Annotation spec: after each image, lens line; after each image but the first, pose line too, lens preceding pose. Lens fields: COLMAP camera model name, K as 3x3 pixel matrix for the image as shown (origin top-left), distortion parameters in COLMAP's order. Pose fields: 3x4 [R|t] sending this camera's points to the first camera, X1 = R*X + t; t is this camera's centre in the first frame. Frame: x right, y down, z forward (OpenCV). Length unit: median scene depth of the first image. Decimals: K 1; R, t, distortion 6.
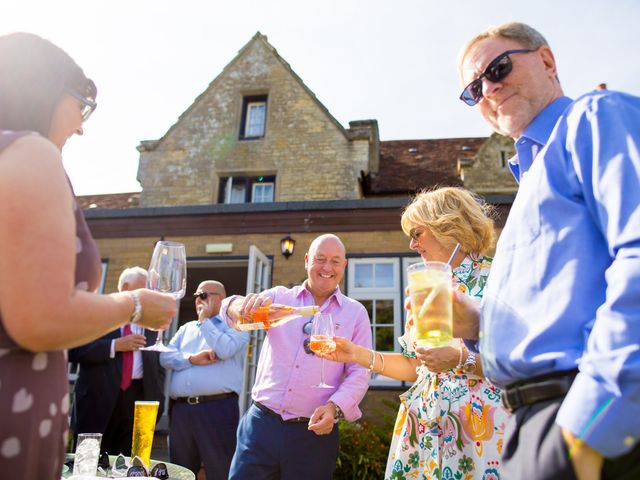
lens RADIAL K [[507.8, 0, 331.4], [0, 507.8, 254.8], [0, 0, 1]] dist [-0.049356, 0.043369]
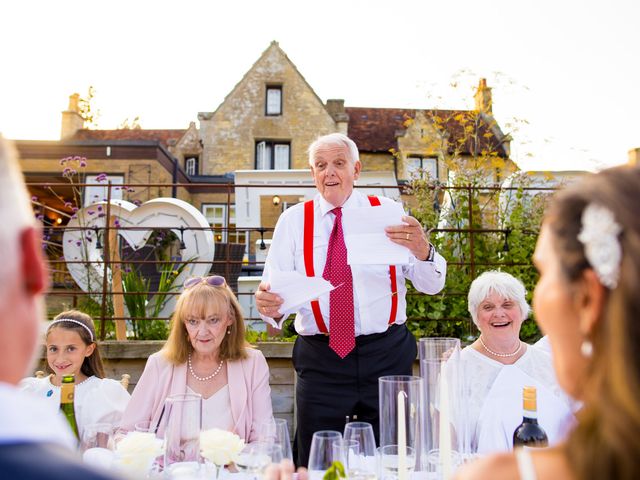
lens RADIAL K [[507.8, 0, 331.4], [0, 507.8, 254.8], [0, 0, 1]] dist [-0.049356, 0.043369]
pose [[0.981021, -0.007088, 0.193774, -0.285288], [-0.030894, 0.980853, 0.192284, -0.109213], [-0.191427, -0.194621, 0.962018, -0.641537]]
